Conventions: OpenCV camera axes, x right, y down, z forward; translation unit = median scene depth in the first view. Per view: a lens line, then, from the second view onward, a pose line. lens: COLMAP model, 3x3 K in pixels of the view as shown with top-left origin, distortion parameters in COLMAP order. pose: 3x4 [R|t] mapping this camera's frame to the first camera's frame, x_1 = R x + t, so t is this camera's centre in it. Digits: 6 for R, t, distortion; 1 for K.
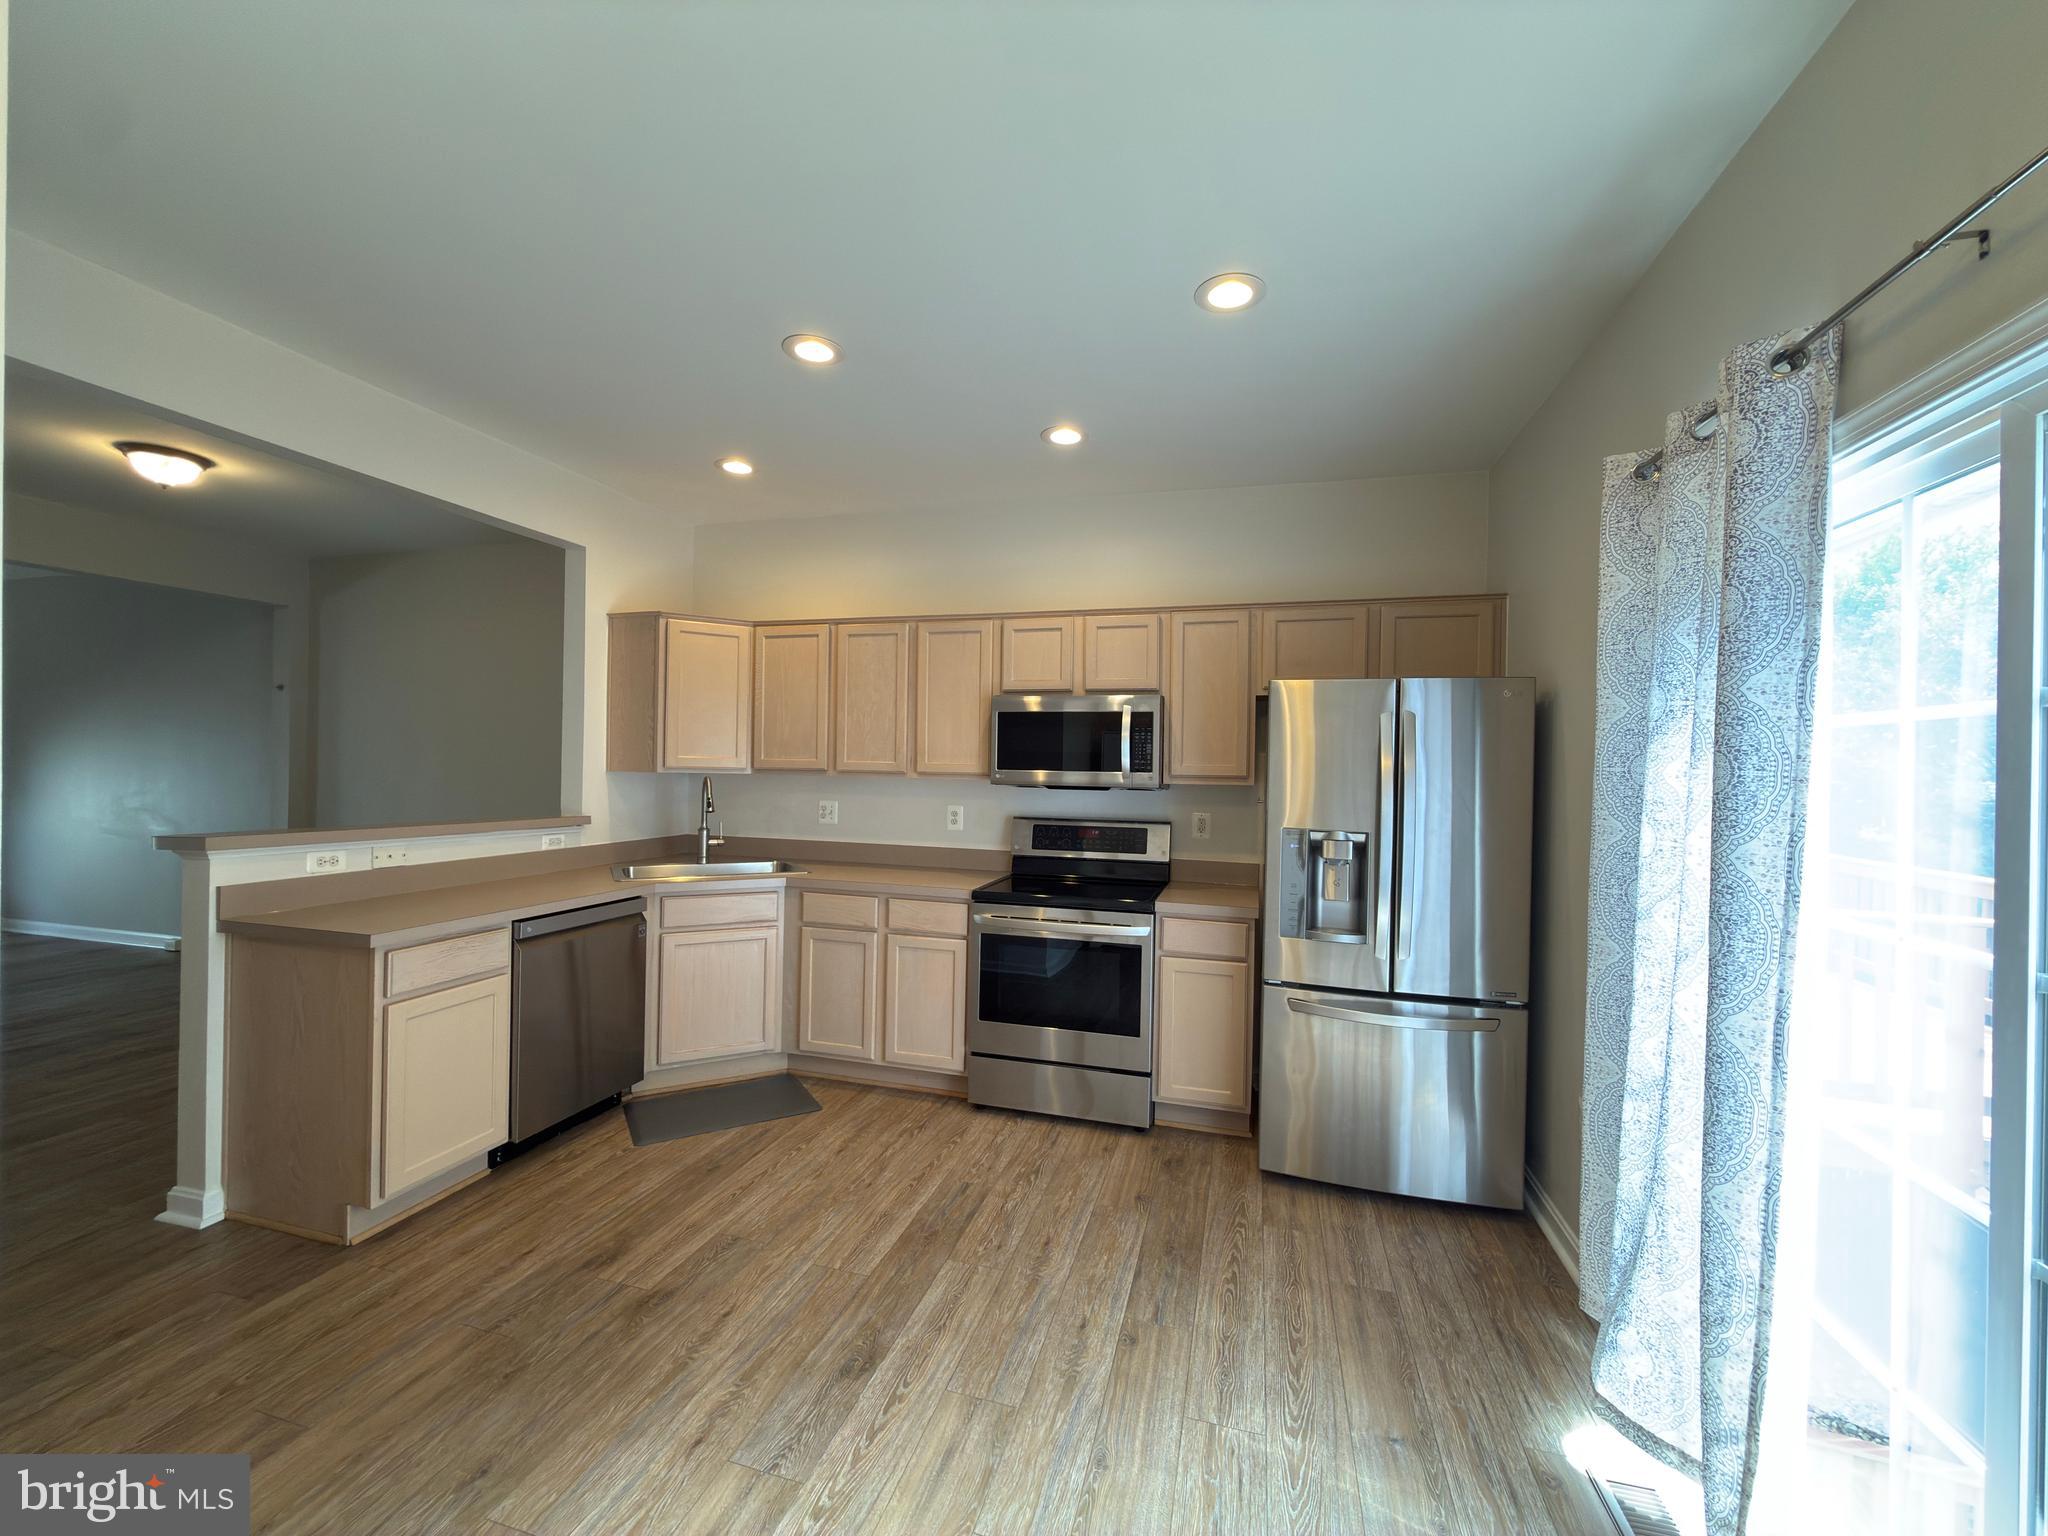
lens RADIAL K [[811.7, 0, 1021.4], [0, 811.7, 771.1], [0, 0, 1]] dist [-0.001566, 0.000397]
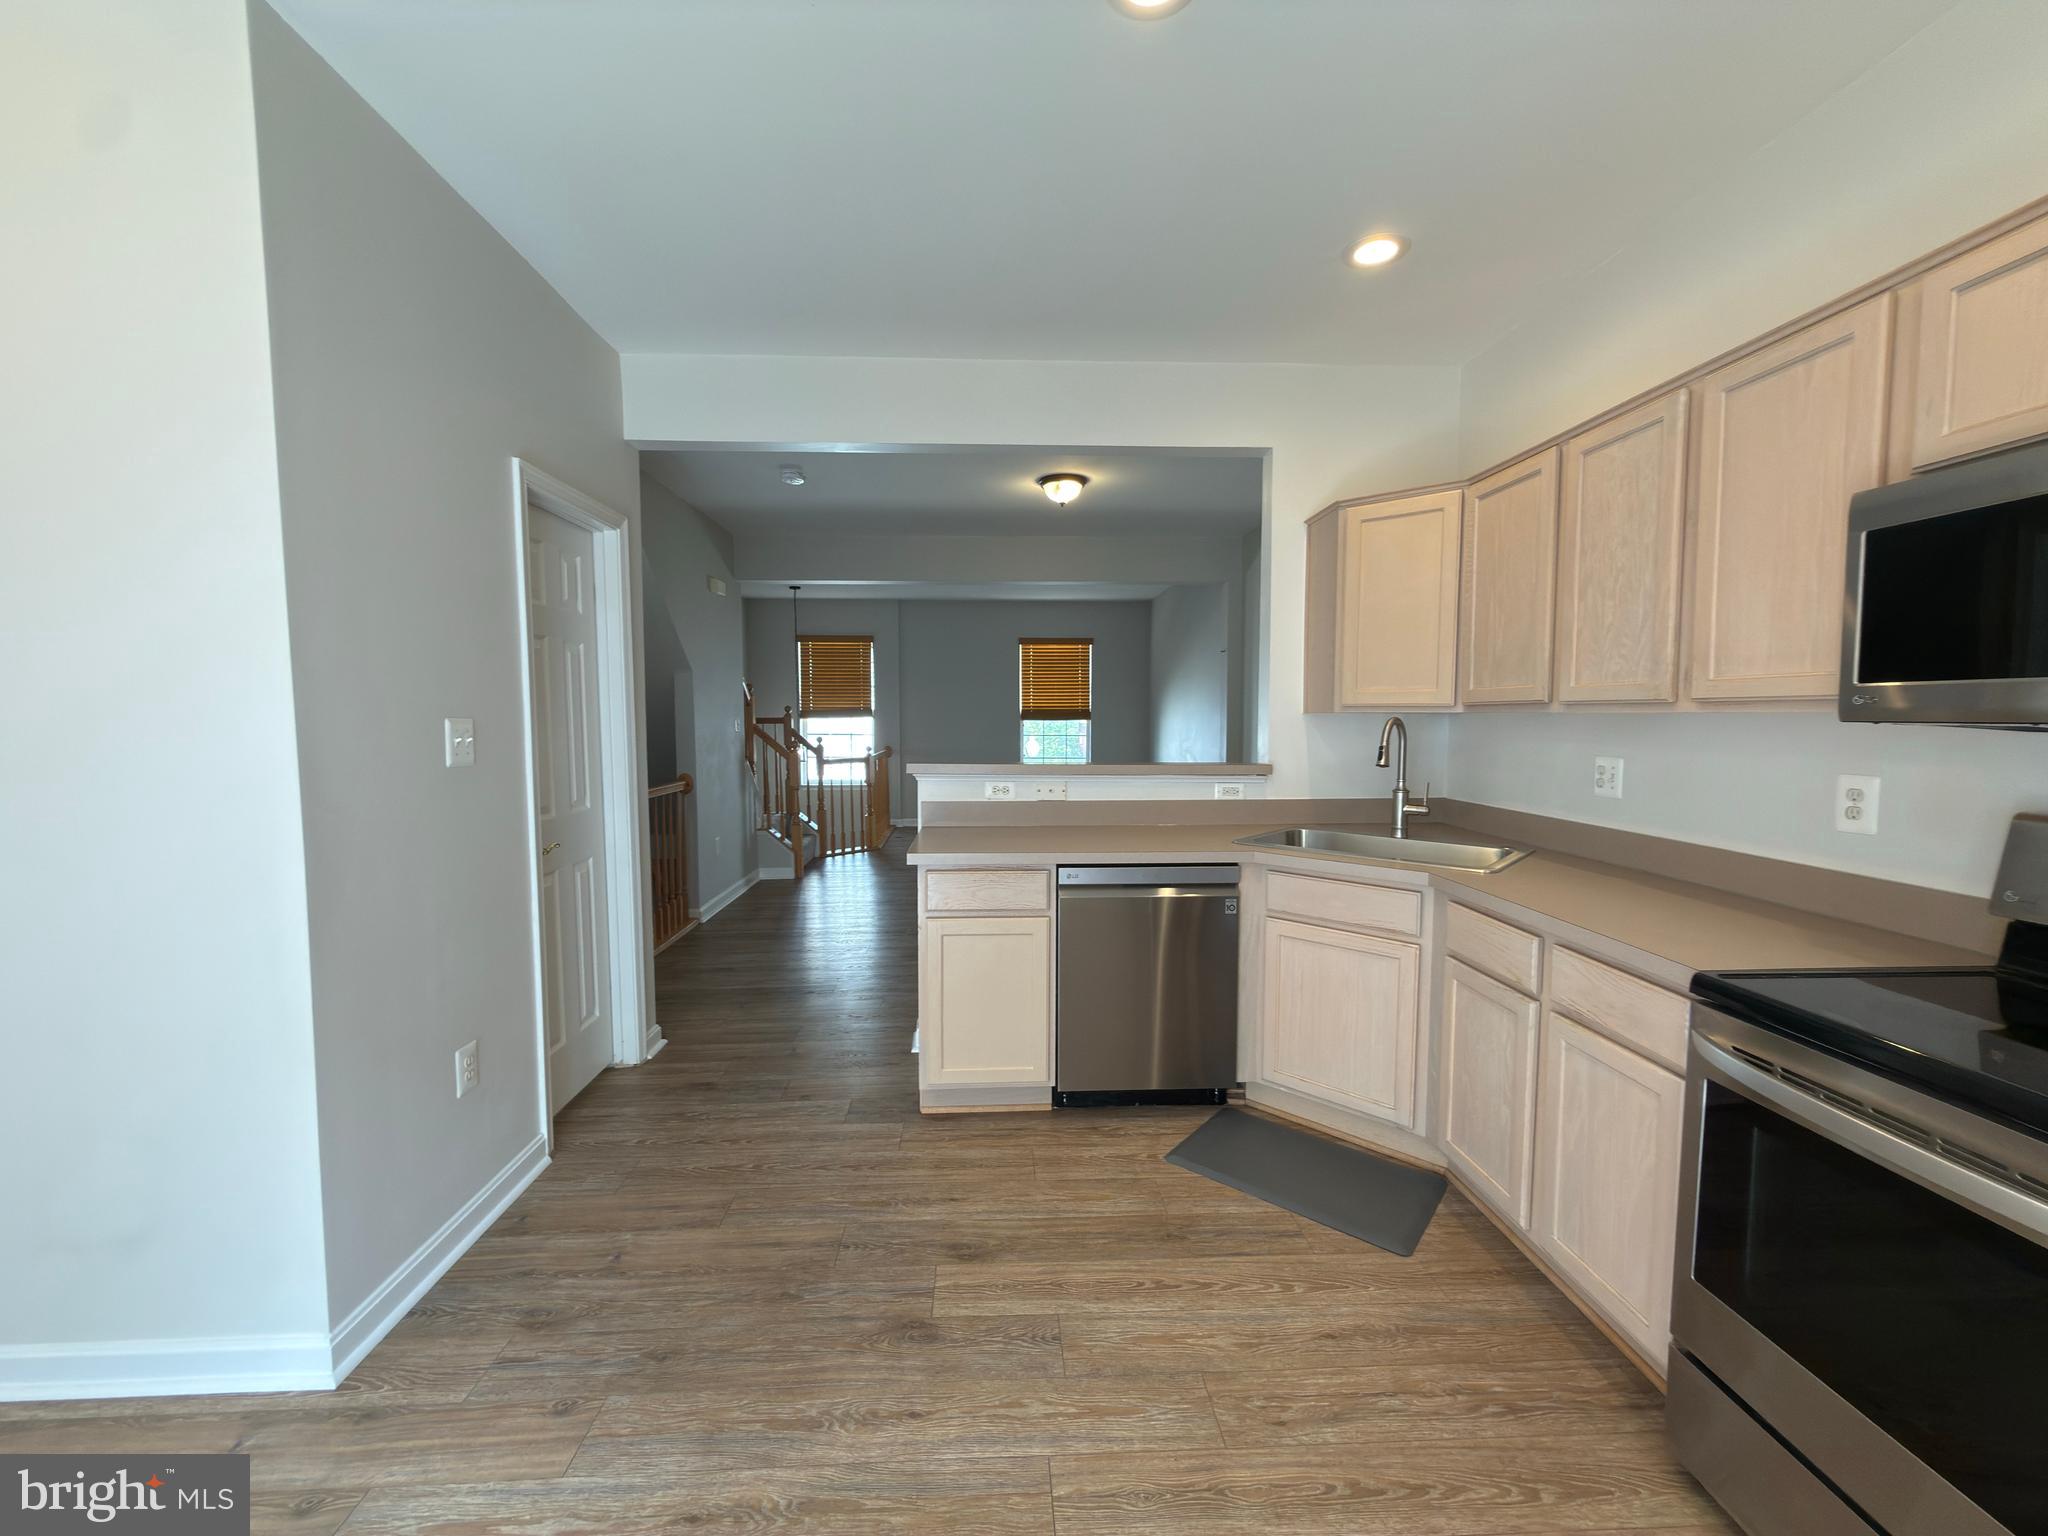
lens RADIAL K [[811.7, 0, 1015.4], [0, 811.7, 769.2], [0, 0, 1]] dist [-0.001566, 0.000397]
pose [[0.322199, 0.044449, -0.945628, 0.217630], [0.003244, 0.998839, 0.048056, 0.019812], [0.946666, -0.018551, 0.321681, 0.525334]]
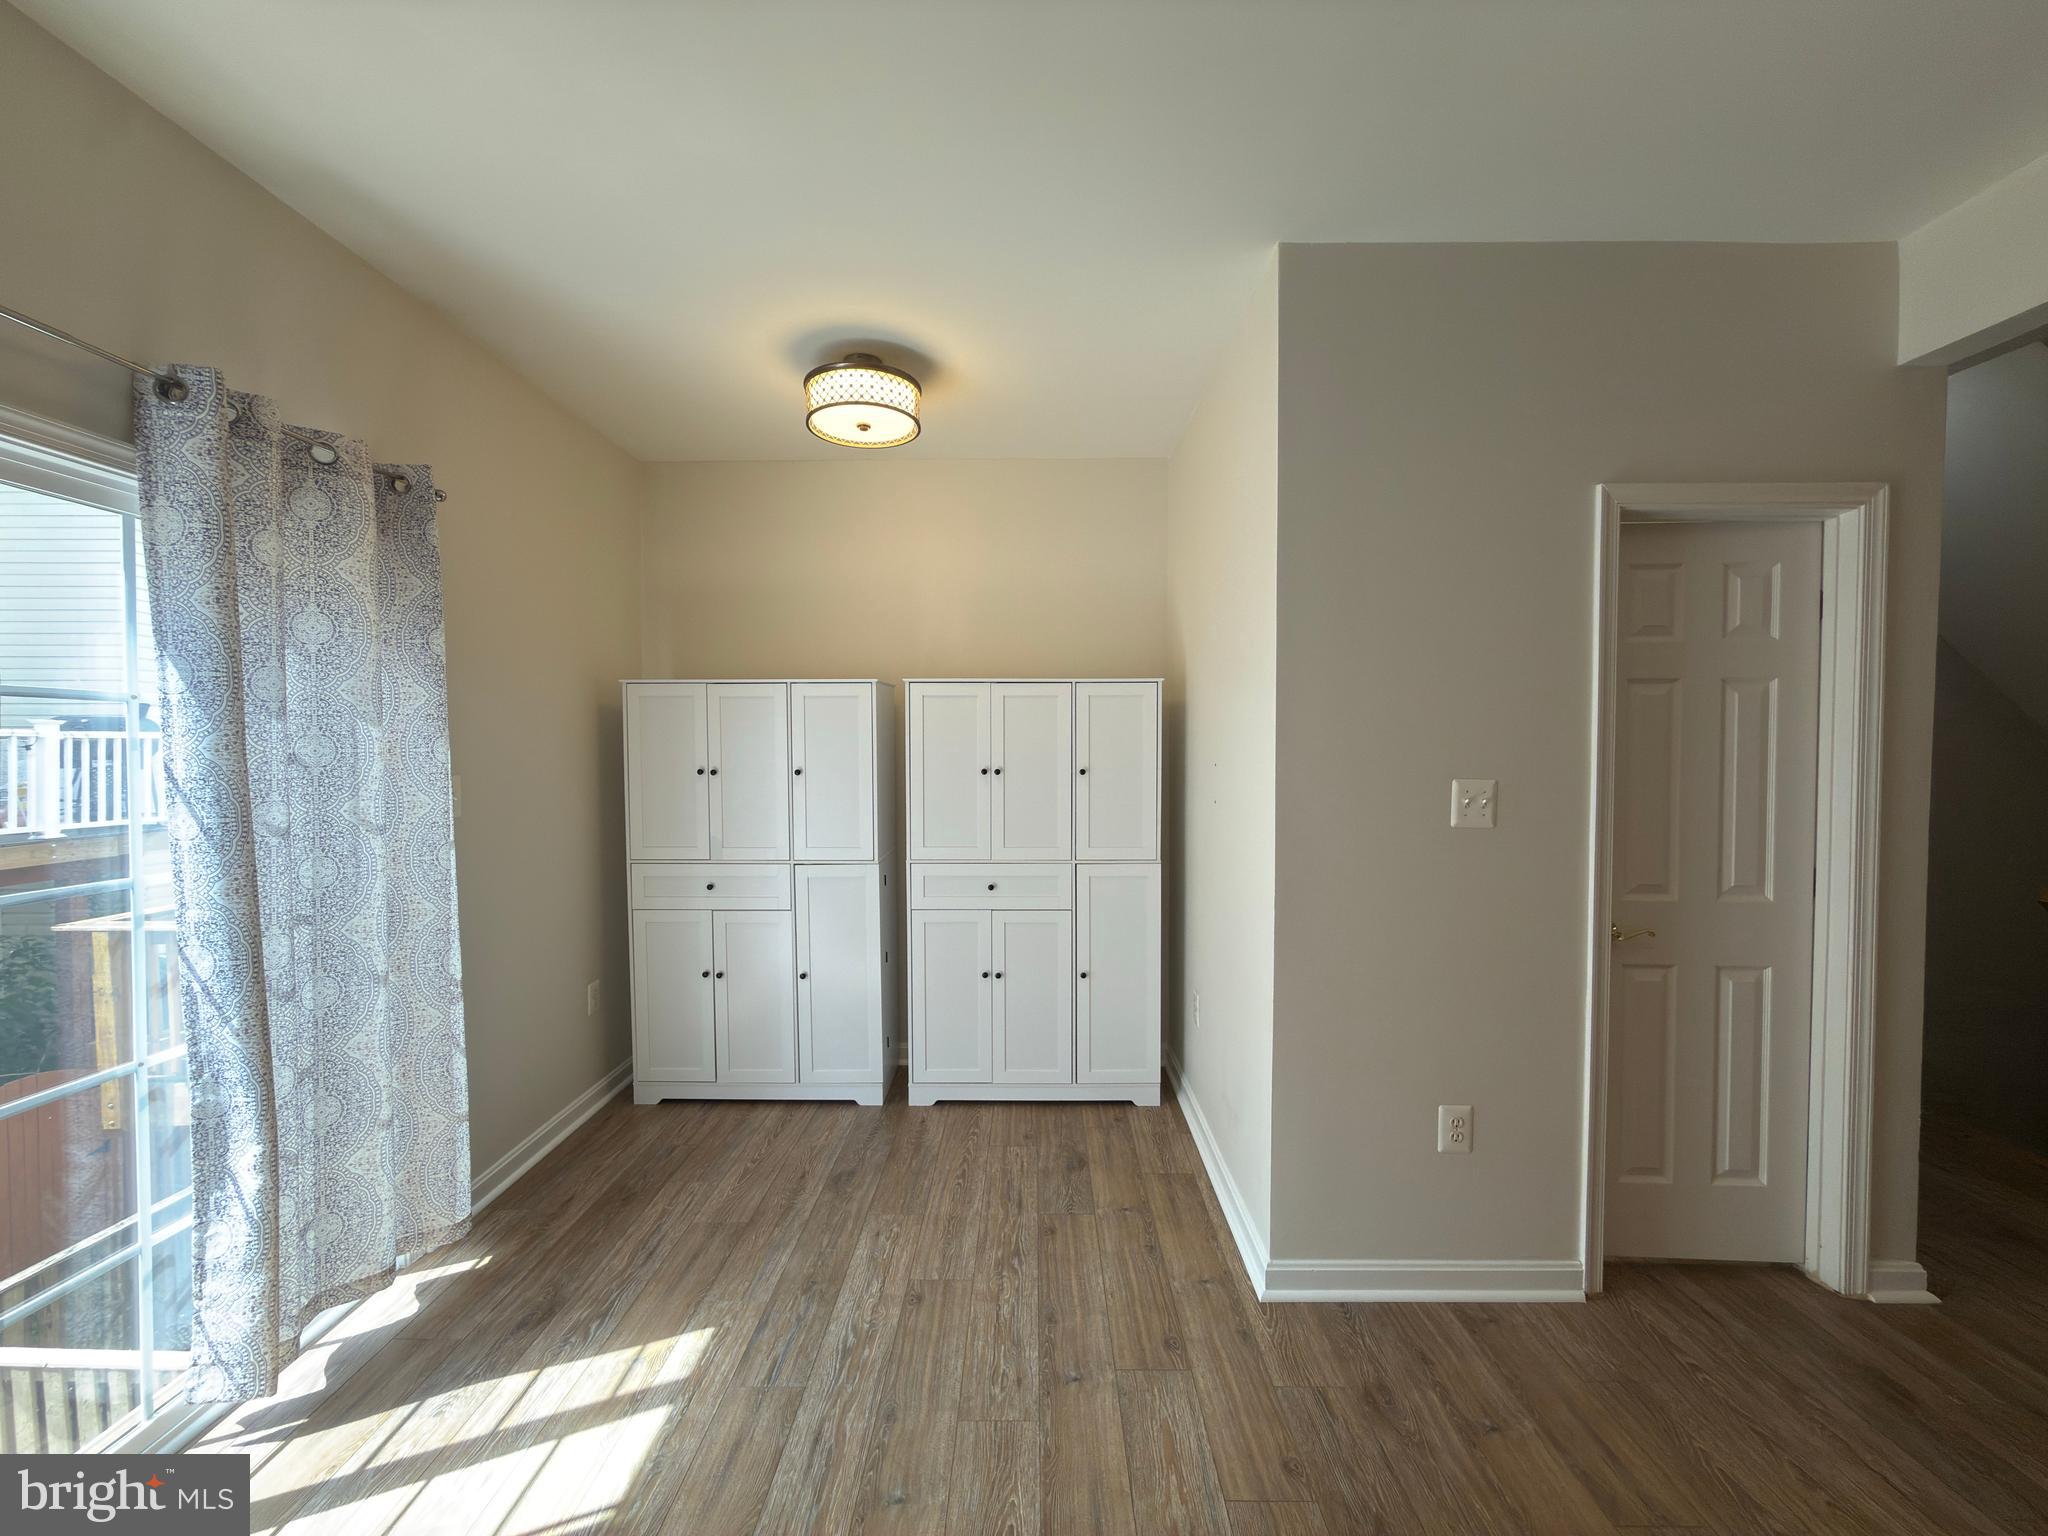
lens RADIAL K [[811.7, 0, 1030.6], [0, 811.7, 767.9], [0, 0, 1]] dist [-0.001566, 0.000397]
pose [[-0.959709, -0.009895, -0.280823, -0.010932], [-0.017413, 0.999553, 0.024291, -0.008642], [0.280457, 0.028203, -0.959452, 0.826088]]
